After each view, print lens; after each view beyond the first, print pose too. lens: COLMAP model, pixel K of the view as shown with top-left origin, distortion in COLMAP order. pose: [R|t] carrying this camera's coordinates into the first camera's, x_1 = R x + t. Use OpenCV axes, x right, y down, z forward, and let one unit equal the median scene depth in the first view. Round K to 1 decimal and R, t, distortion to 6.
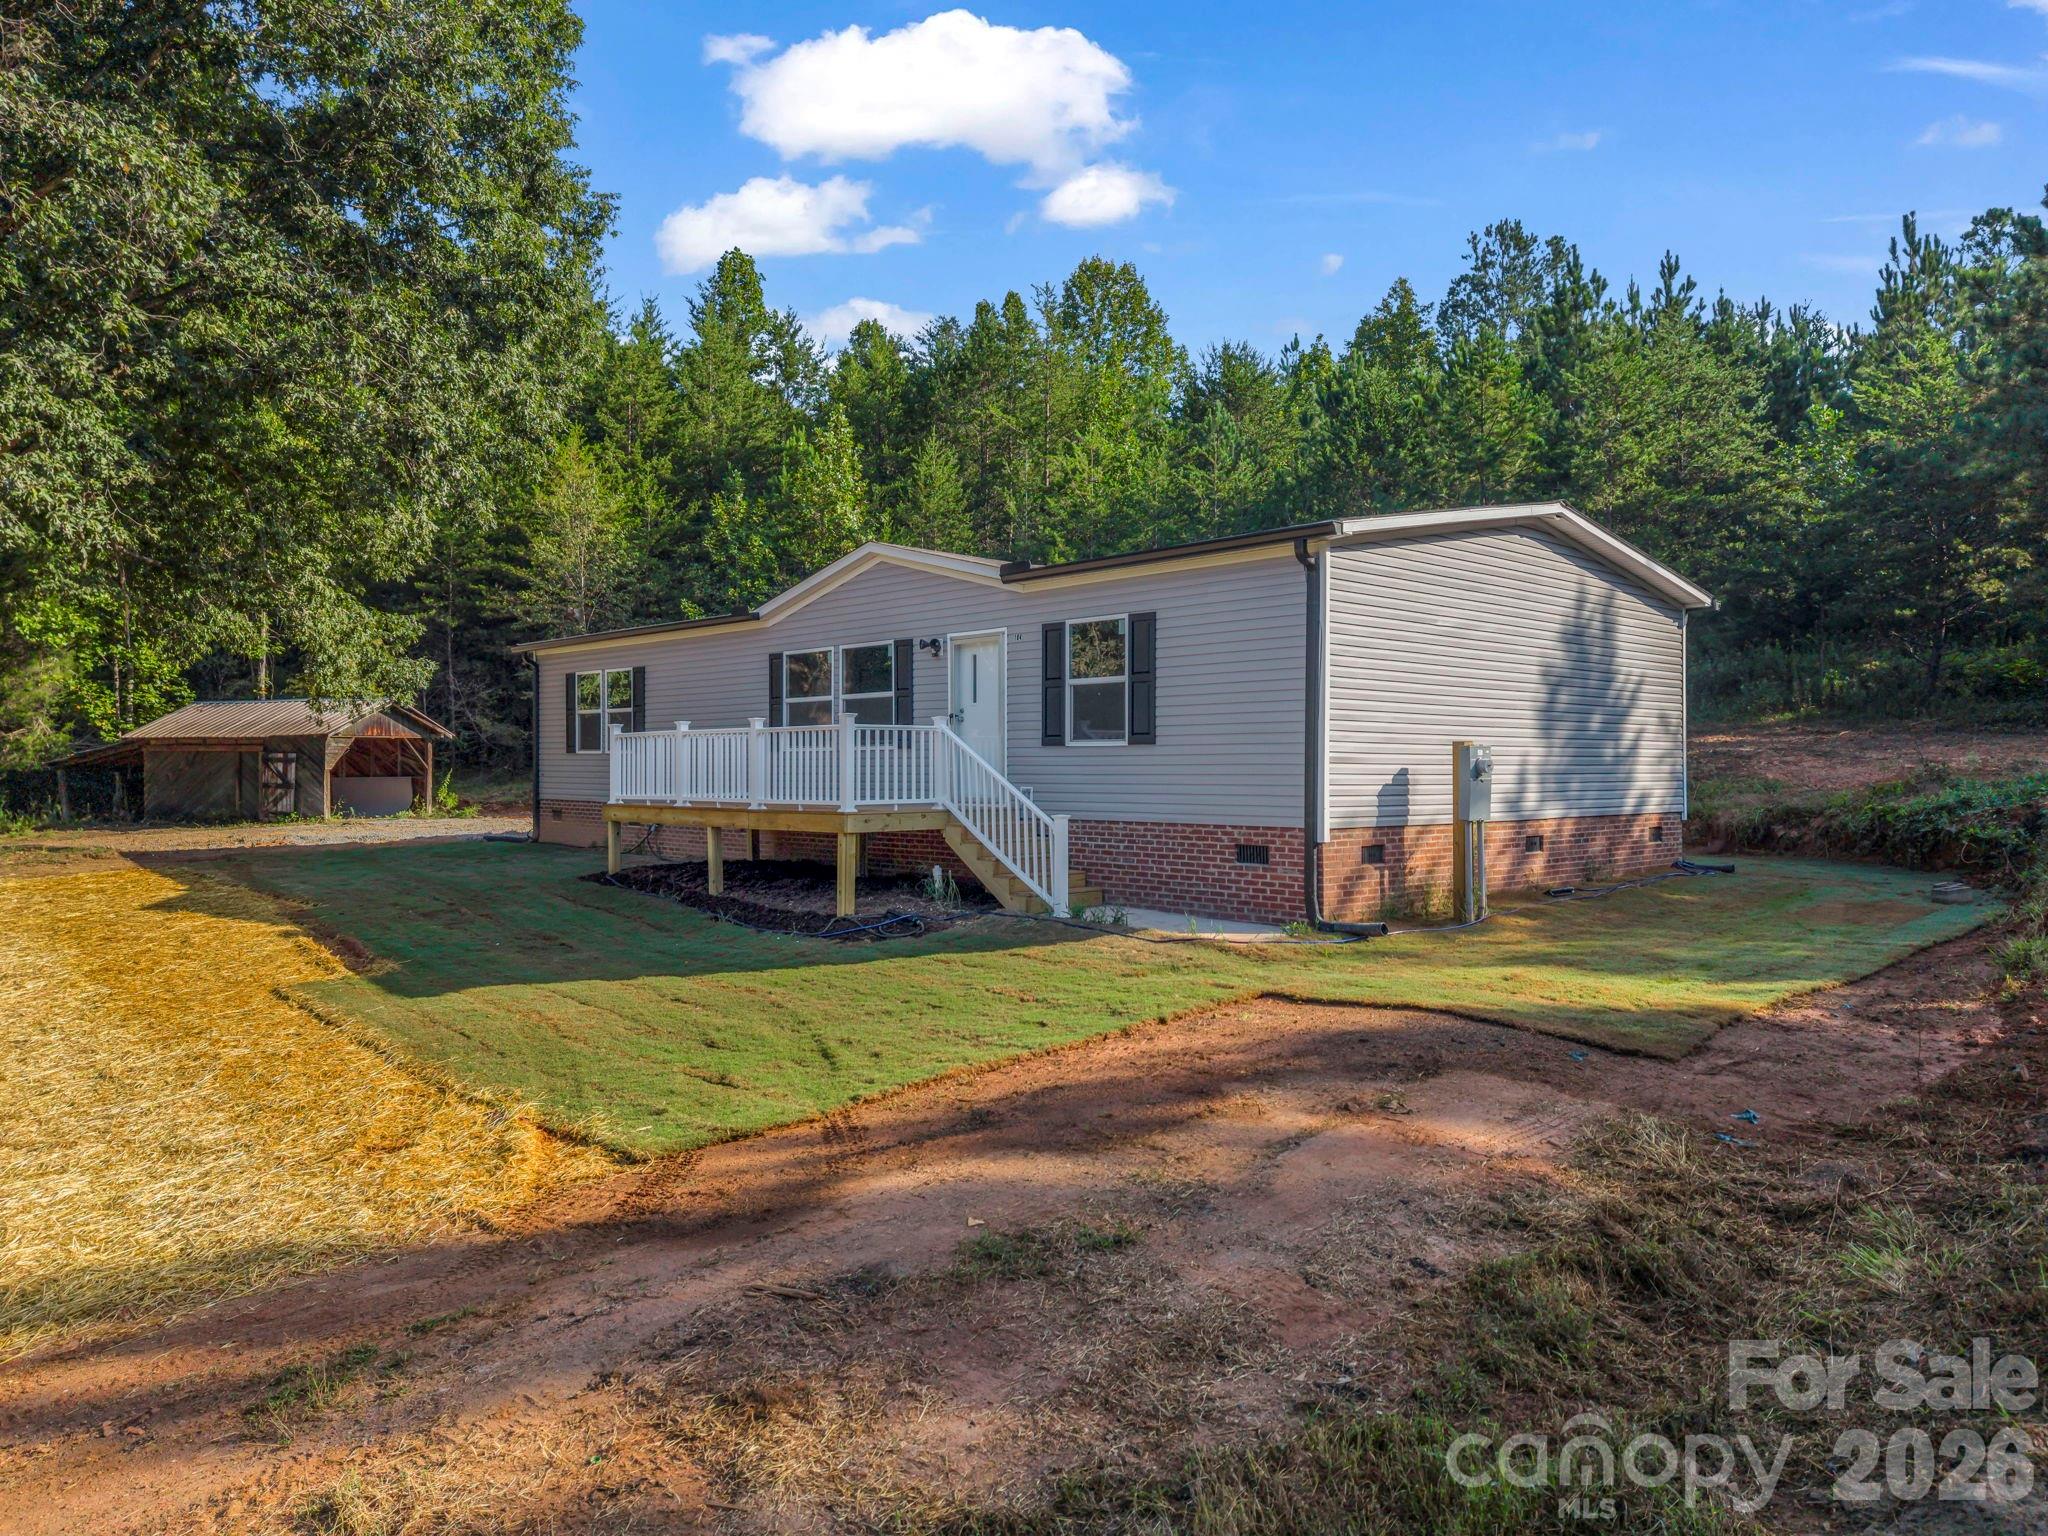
lens RADIAL K [[1451.5, 0, 1024.0], [0, 1451.5, 768.0], [0, 0, 1]] dist [0.004630, 0.001696]
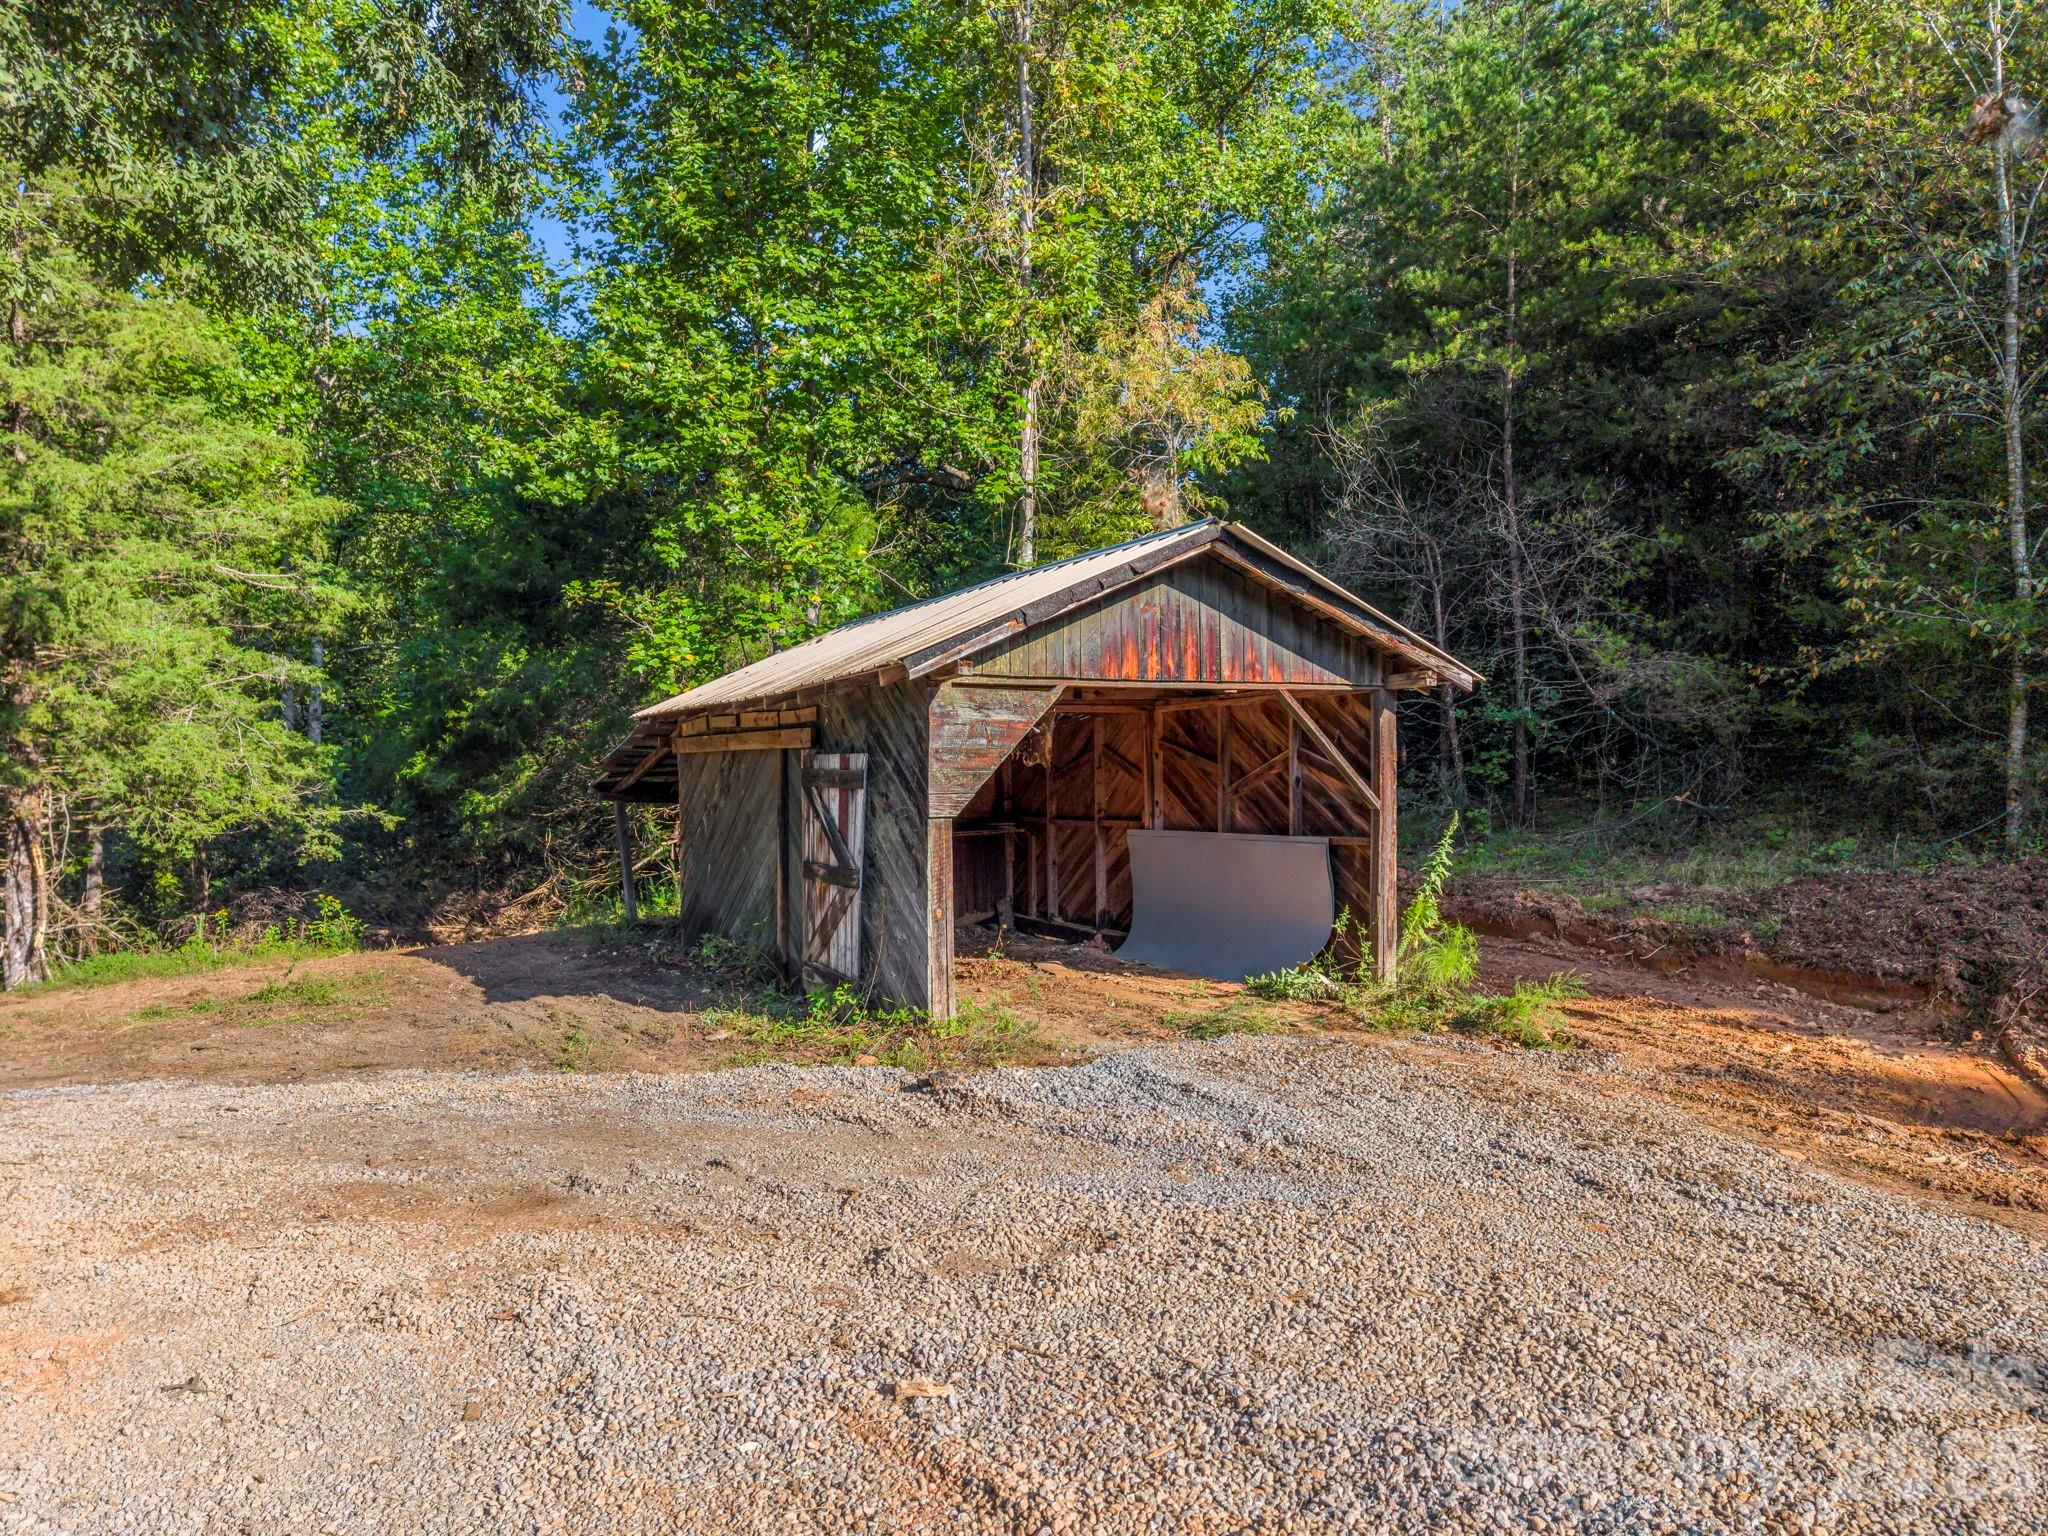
lens RADIAL K [[1451.5, 0, 1024.0], [0, 1451.5, 768.0], [0, 0, 1]] dist [0.004630, 0.001696]
pose [[0.734573, -0.005868, -0.678504, -0.288849], [0.000637, 0.999968, -0.007958, -0.004981], [0.678530, 0.005414, 0.734553, 0.786364]]
